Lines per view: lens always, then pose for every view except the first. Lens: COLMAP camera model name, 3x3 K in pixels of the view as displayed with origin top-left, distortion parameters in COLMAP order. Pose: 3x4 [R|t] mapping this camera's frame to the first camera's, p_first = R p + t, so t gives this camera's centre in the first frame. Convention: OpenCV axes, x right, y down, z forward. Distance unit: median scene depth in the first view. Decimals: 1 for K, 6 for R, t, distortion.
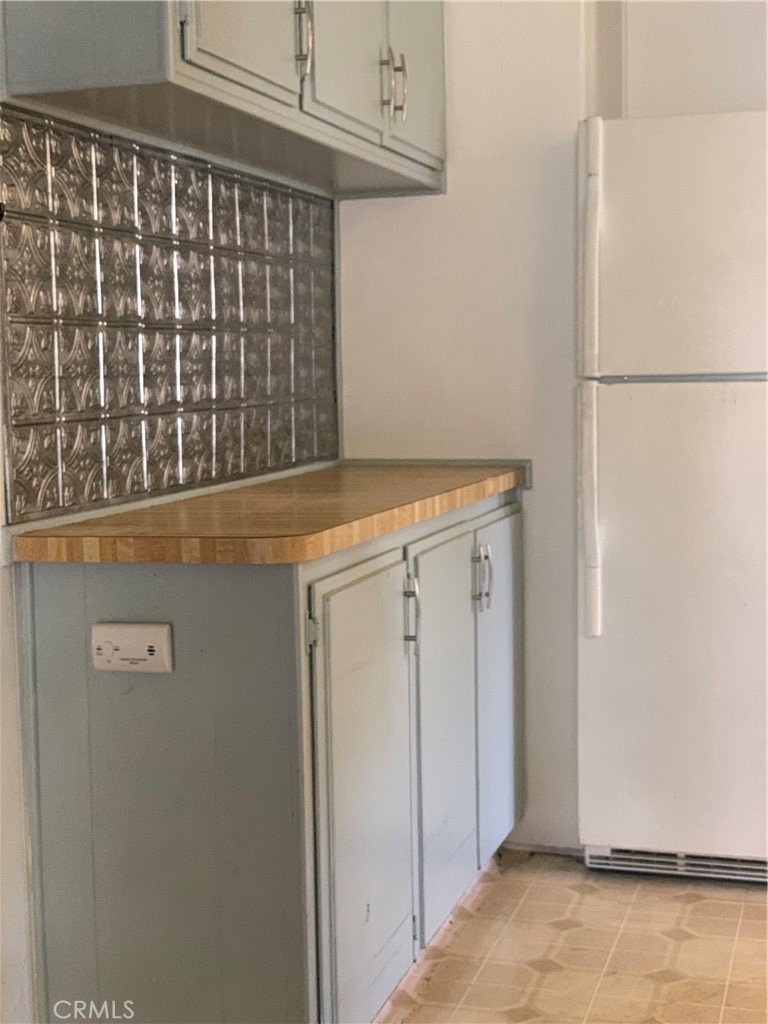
lens RADIAL K [[1538.3, 0, 384.0], [0, 1538.3, 512.0], [0, 0, 1]] dist [0.027872, -0.079604]
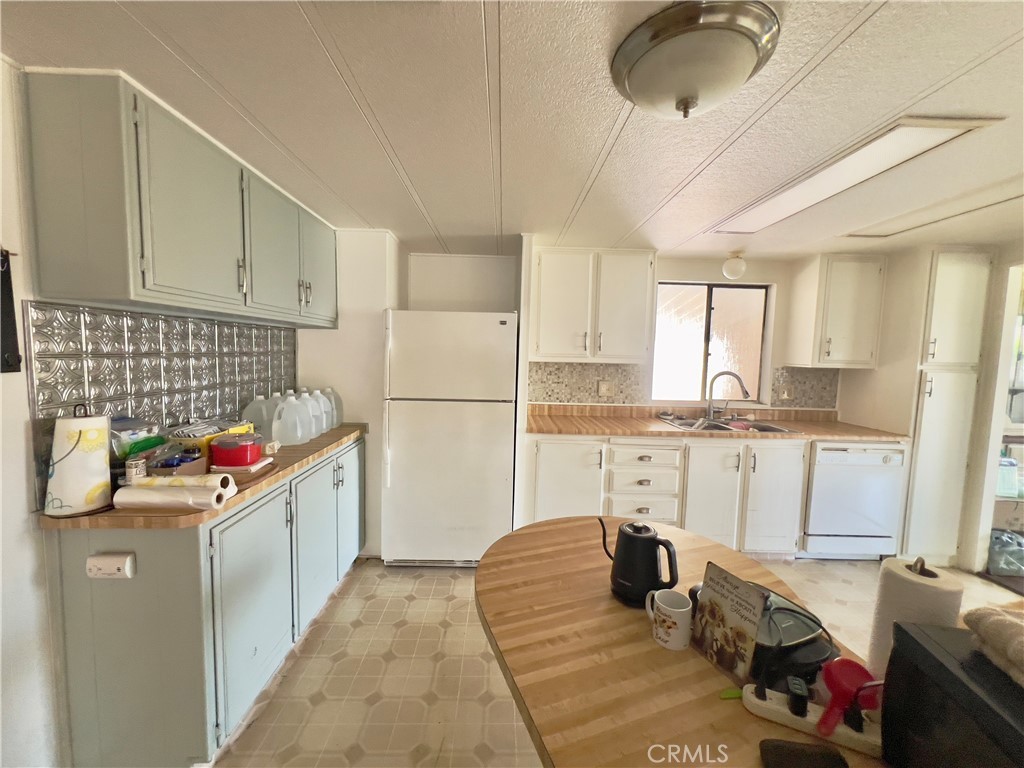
lens RADIAL K [[409.9, 0, 508.9], [0, 409.9, 384.5], [0, 0, 1]] dist [0.000047, 0.000081]
pose [[0.951845, 0.018017, 0.306049, 0.135401], [-0.014151, 0.999790, -0.014846, -0.121943], [-0.306253, 0.009800, 0.951900, 0.235105]]
